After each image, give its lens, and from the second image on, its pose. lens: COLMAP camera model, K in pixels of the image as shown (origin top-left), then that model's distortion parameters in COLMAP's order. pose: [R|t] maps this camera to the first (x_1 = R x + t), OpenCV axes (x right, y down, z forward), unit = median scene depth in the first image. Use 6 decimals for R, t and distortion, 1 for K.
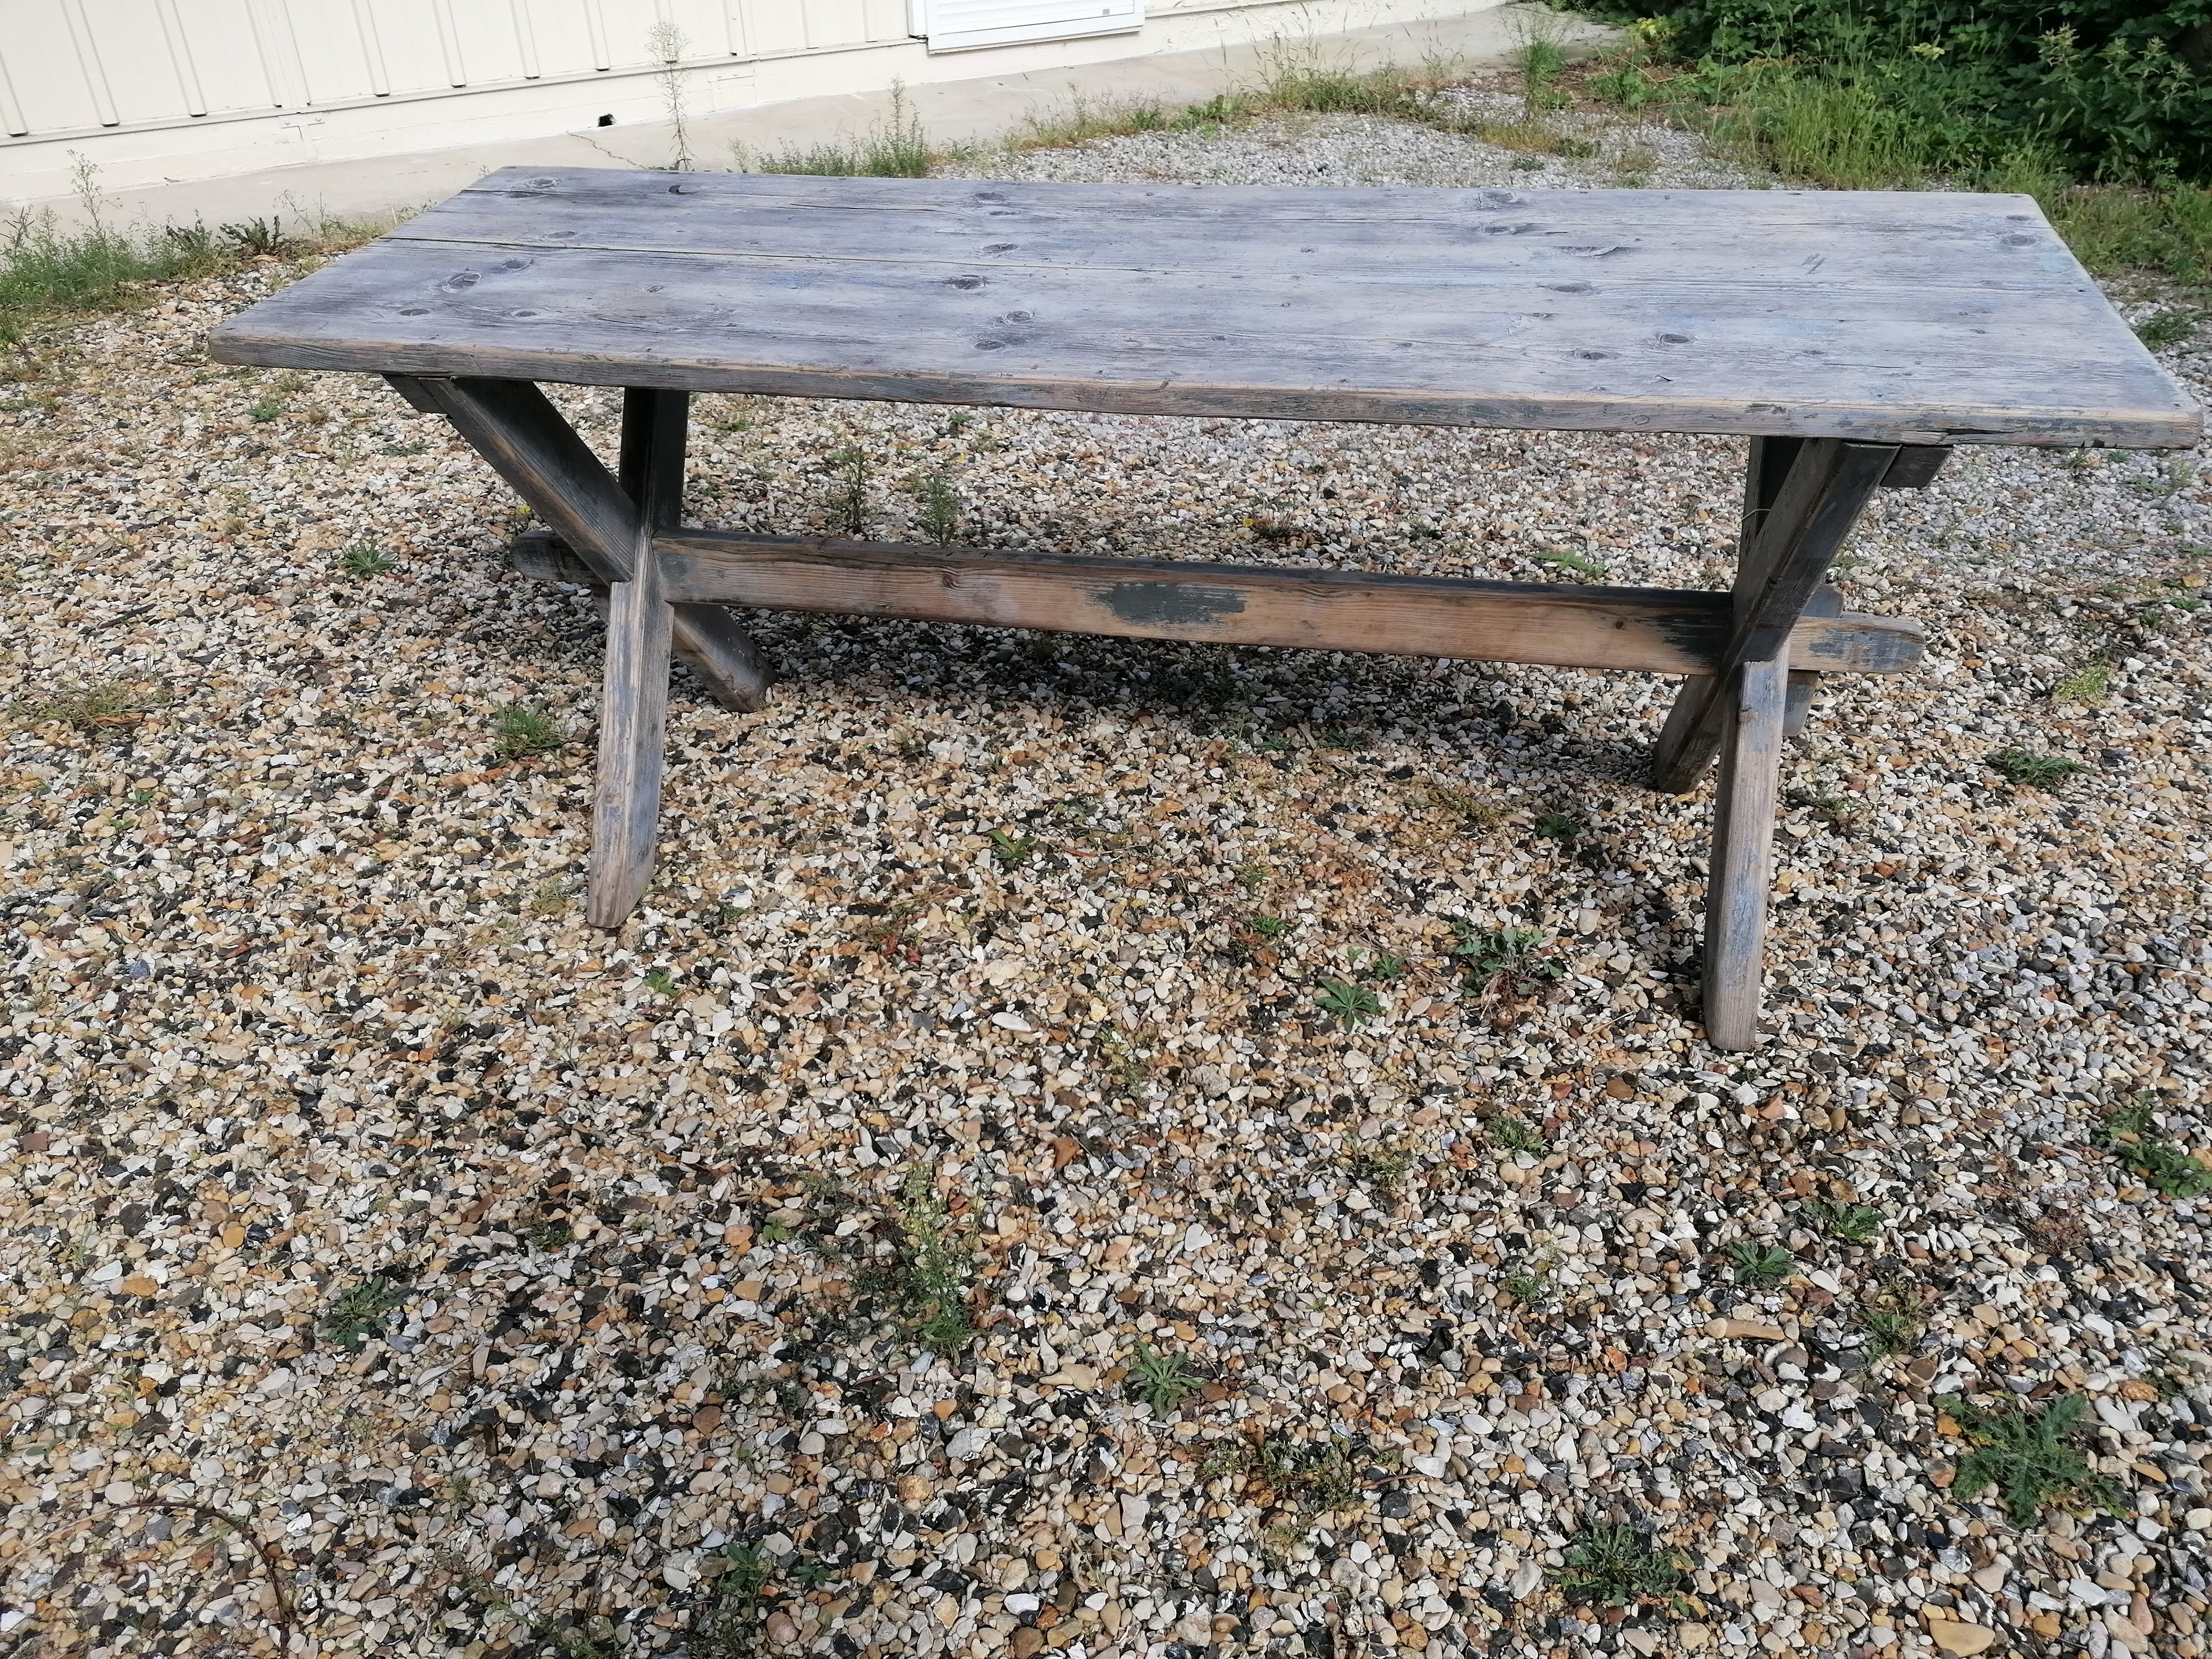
lens RADIAL K [[1645.8, 0, 1113.2], [0, 1645.8, 834.3], [0, 0, 1]] dist [0.110405, -0.138755]
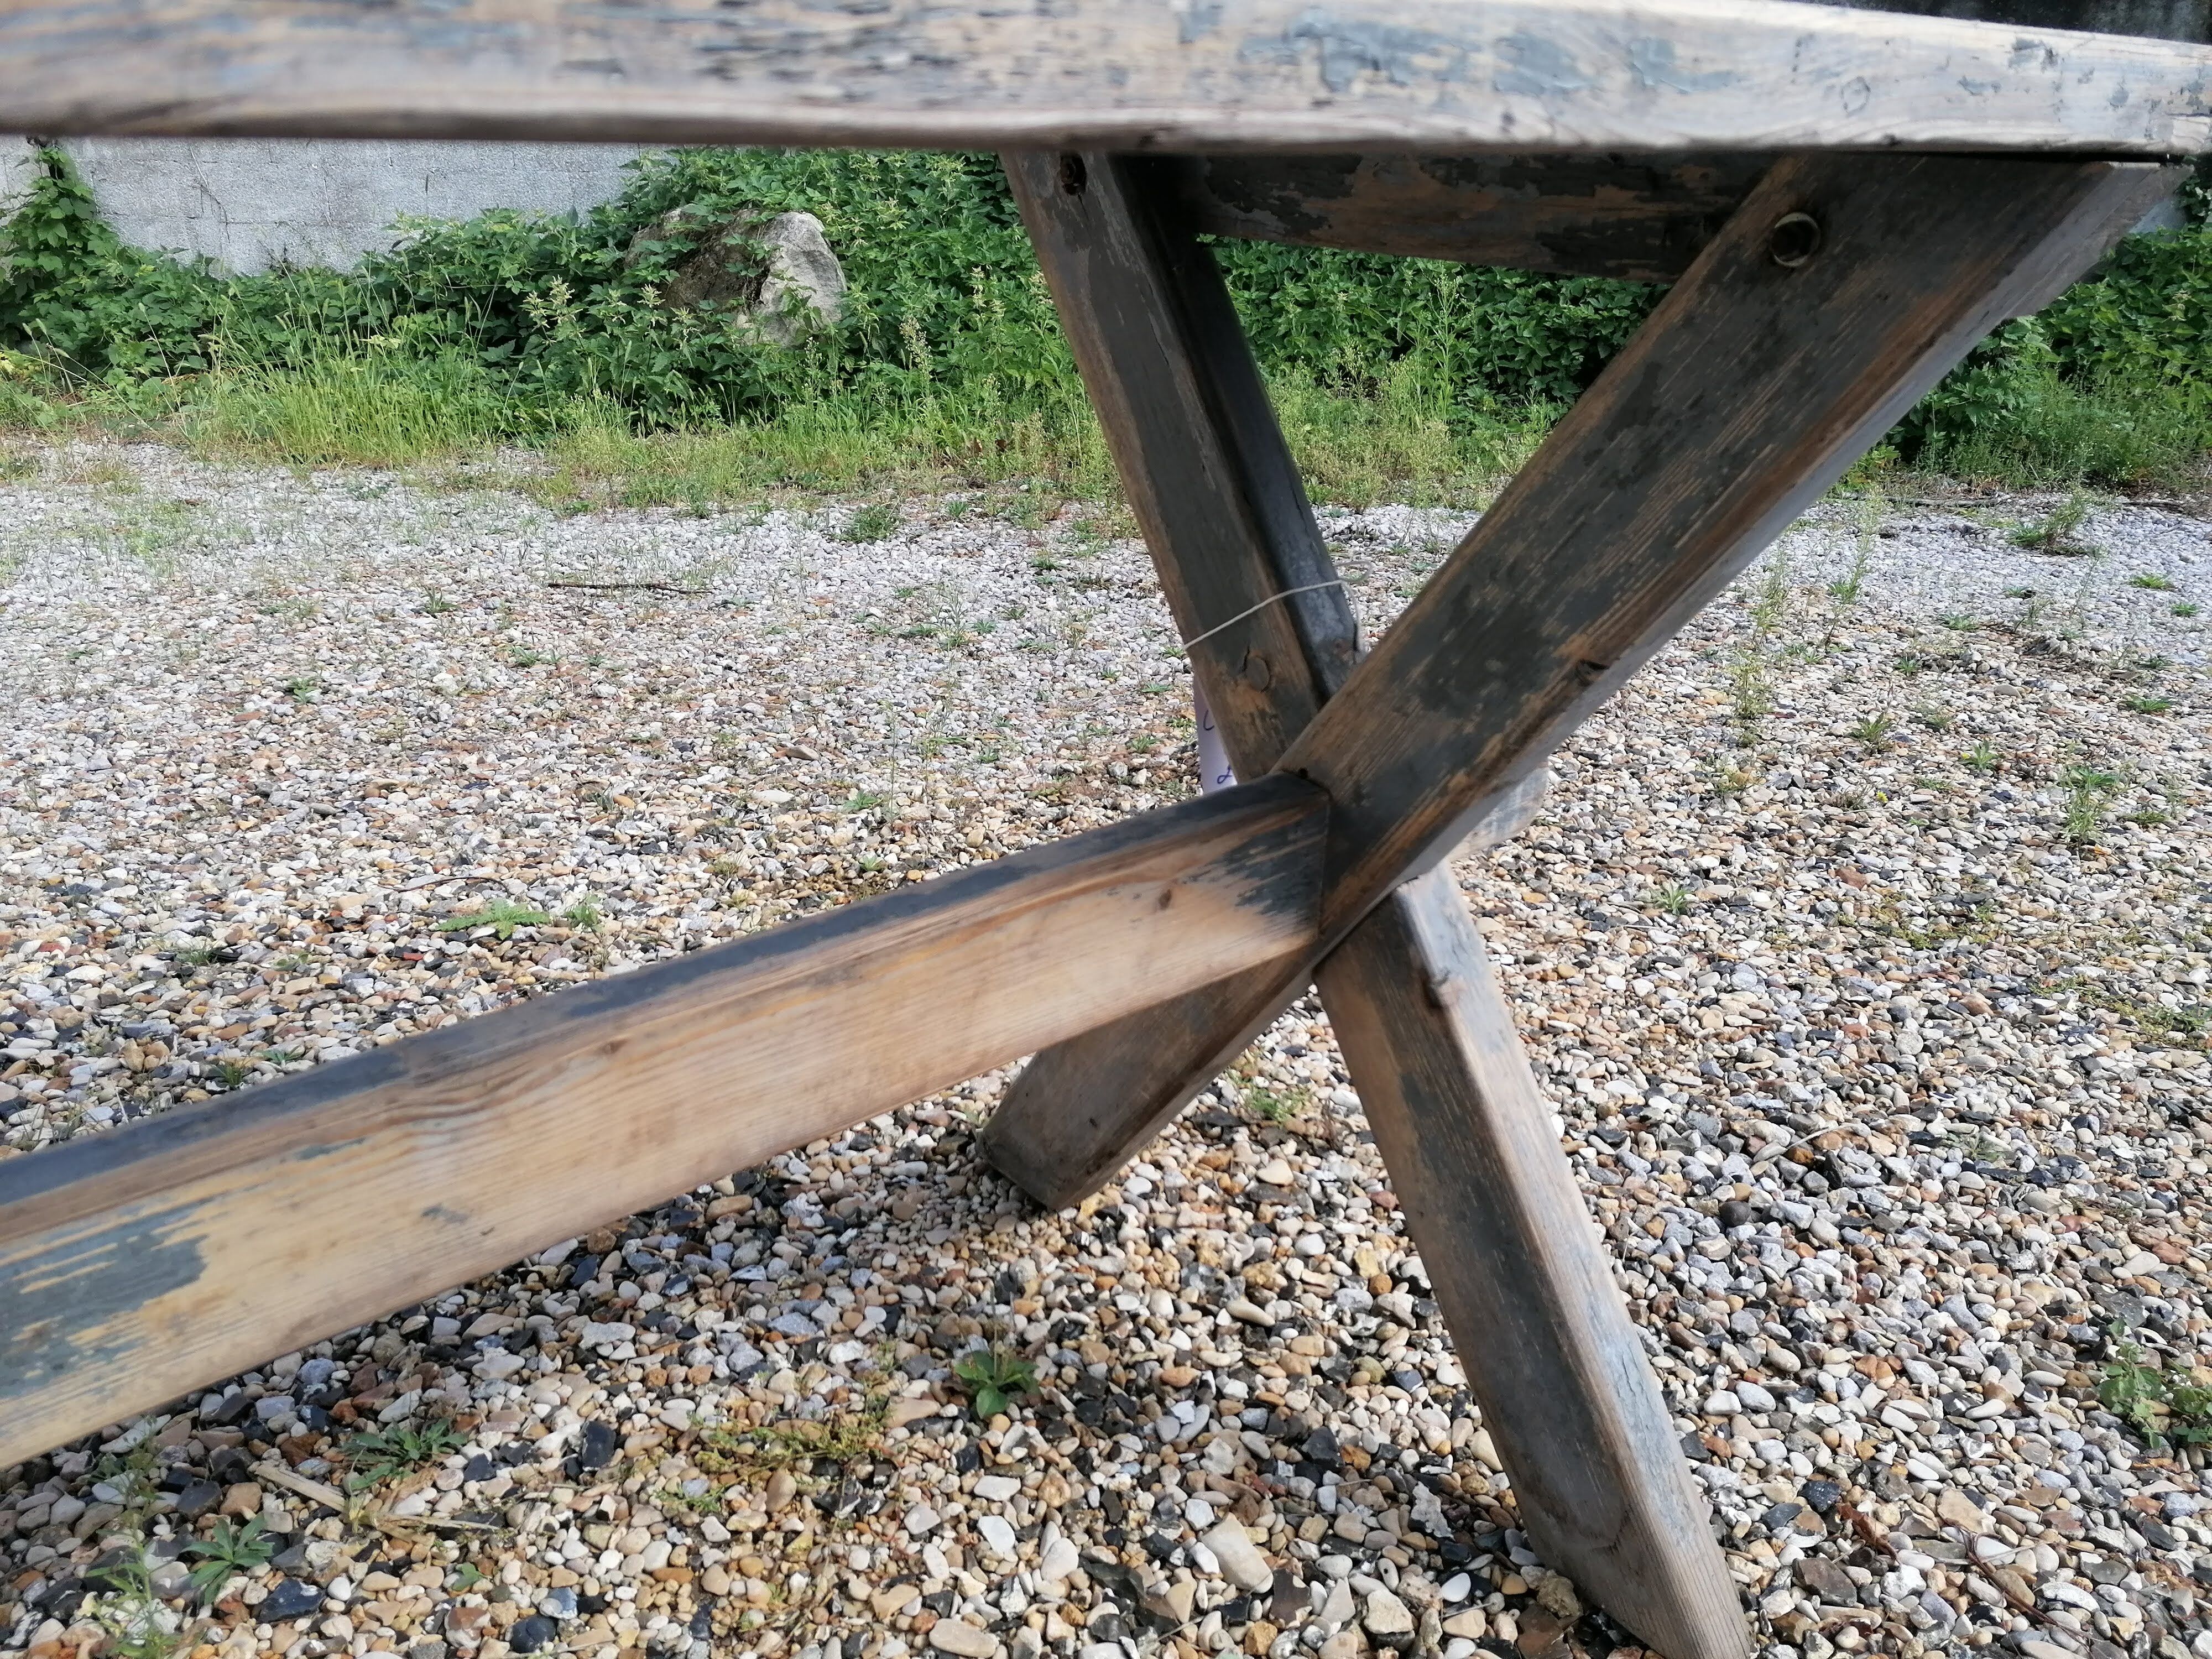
lens RADIAL K [[1642.2, 0, 1106.0], [0, 1642.2, 829.5], [0, 0, 1]] dist [0.114277, -0.143957]
pose [[0.622032, -0.263977, 0.737152, -0.013616], [0.418675, 0.907697, -0.028241, -0.125688], [-0.661656, 0.326193, 0.675137, 0.657322]]
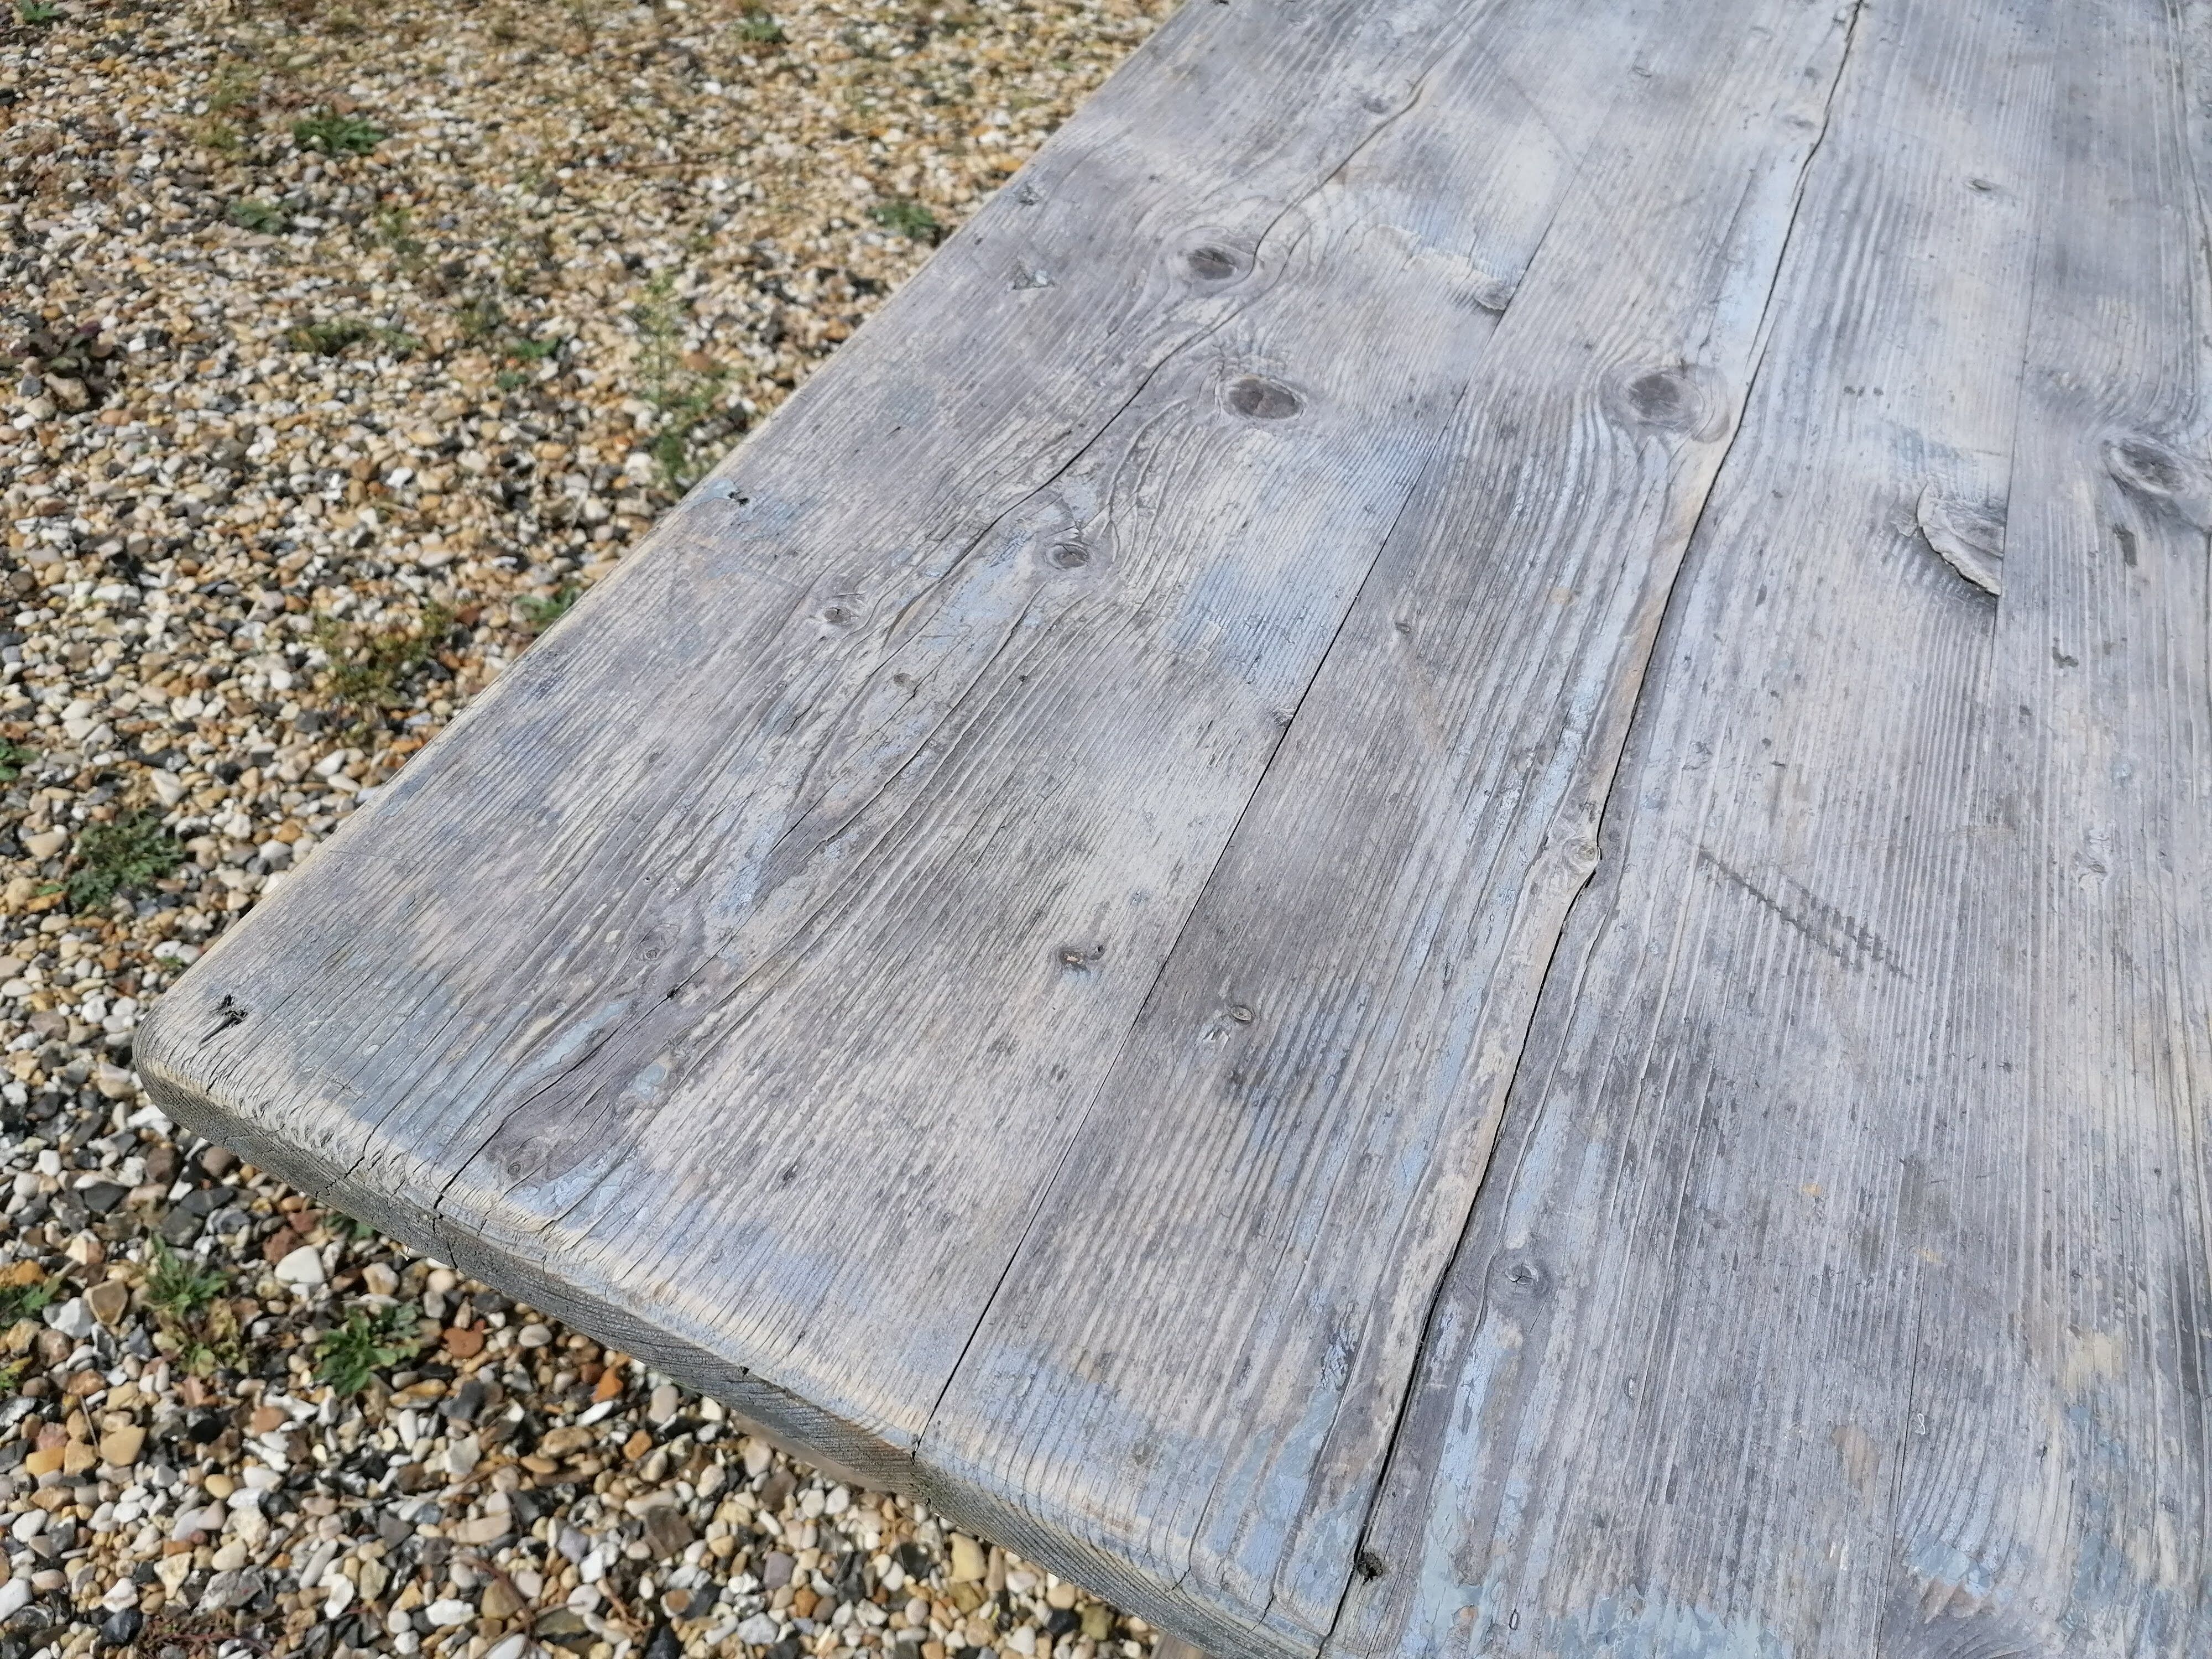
lens RADIAL K [[1664.6, 0, 1097.5], [0, 1664.6, 827.9], [0, 0, 1]] dist [0.106426, -0.150190]
pose [[-0.215184, 0.754124, -0.620478, 0.510476], [-0.675014, 0.344293, 0.652548, -0.377151], [0.705728, 0.559249, 0.434958, 0.644887]]
